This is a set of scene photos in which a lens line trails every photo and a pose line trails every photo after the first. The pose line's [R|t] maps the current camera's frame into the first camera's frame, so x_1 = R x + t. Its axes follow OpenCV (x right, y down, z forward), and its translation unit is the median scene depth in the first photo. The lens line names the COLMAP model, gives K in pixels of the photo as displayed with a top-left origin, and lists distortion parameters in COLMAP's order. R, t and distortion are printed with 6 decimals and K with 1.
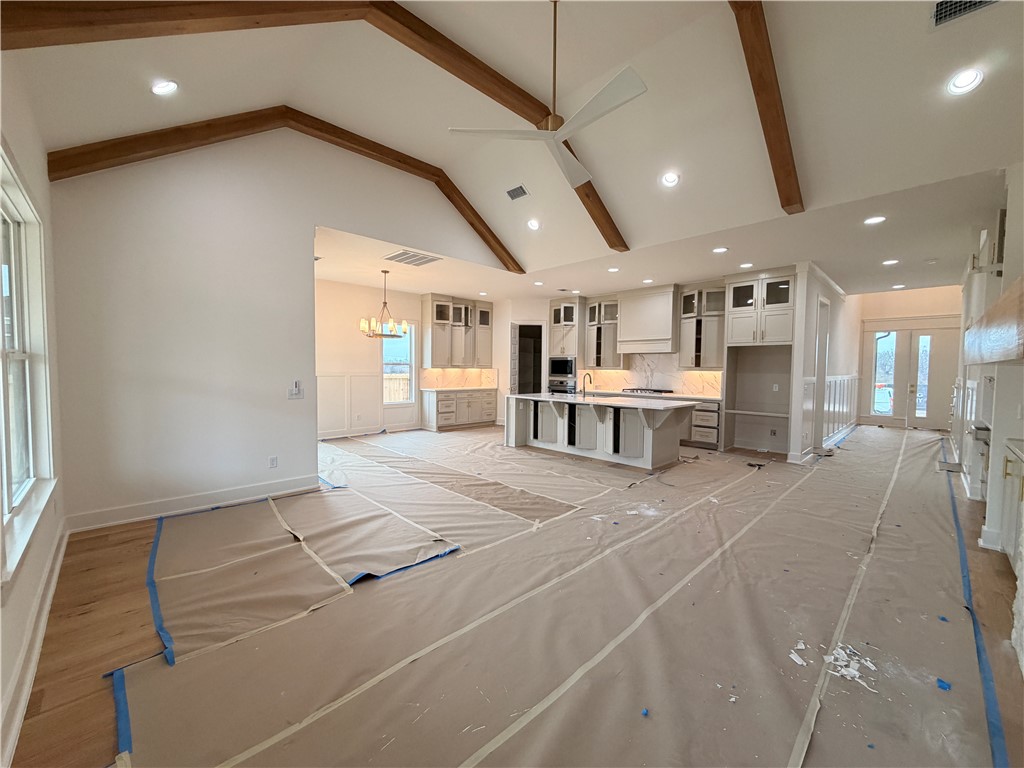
lens RADIAL K [[407.0, 0, 510.7], [0, 407.0, 384.8], [0, 0, 1]] dist [-0.000002, 0.000104]
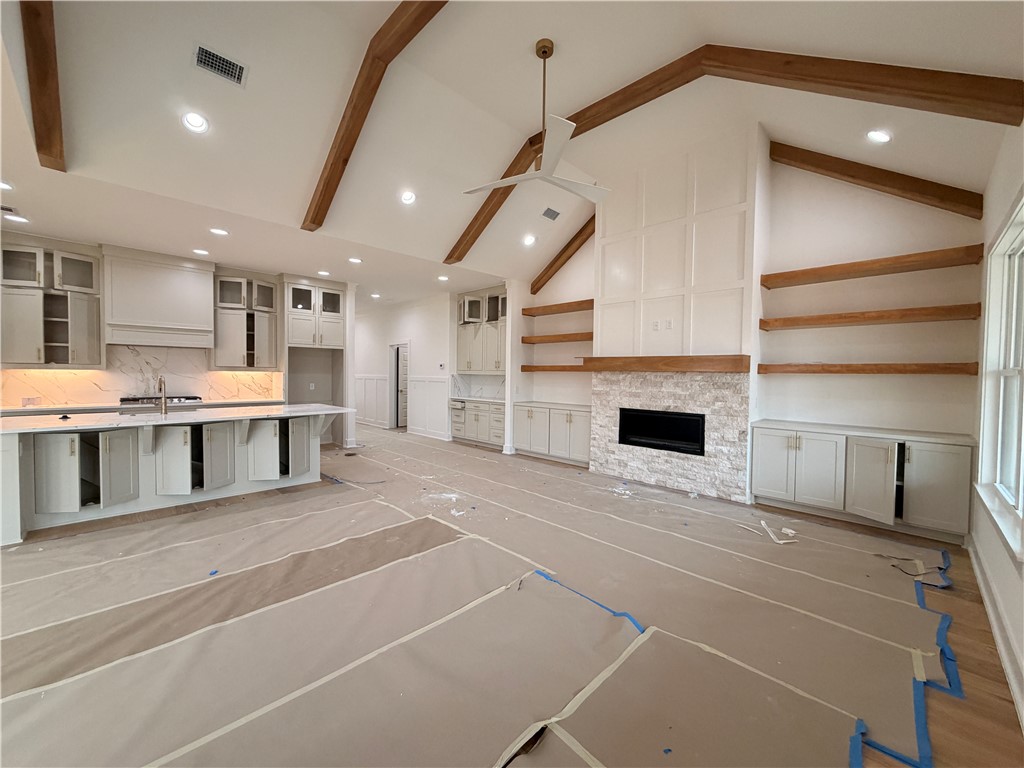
lens RADIAL K [[407.0, 0, 510.7], [0, 407.0, 384.8], [0, 0, 1]] dist [-0.000002, 0.000104]
pose [[-0.016606, -0.036460, 0.999197, -0.414834], [0.030176, 0.998861, 0.036949, -0.019870], [-0.999407, 0.030765, -0.015487, 0.434445]]
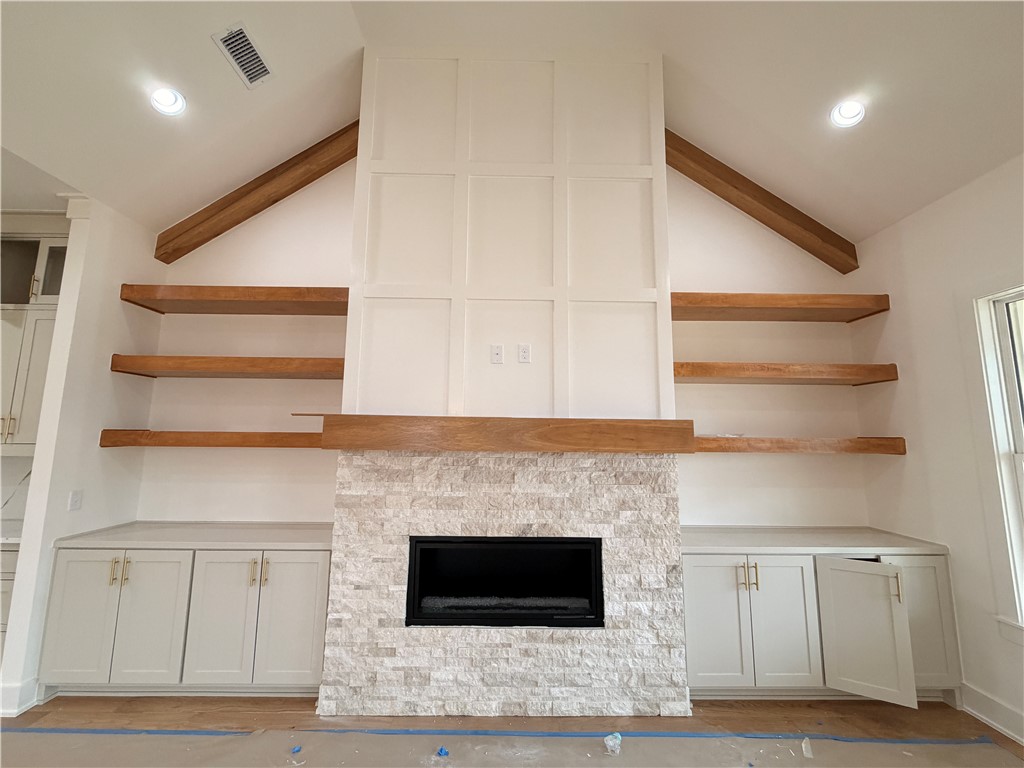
lens RADIAL K [[407.0, 0, 510.7], [0, 407.0, 384.8], [0, 0, 1]] dist [-0.000002, 0.000104]
pose [[-0.726269, 0.070259, 0.683810, 0.029835], [0.013253, 0.996009, -0.088260, -0.032274], [-0.687282, -0.055038, -0.724302, 0.408072]]
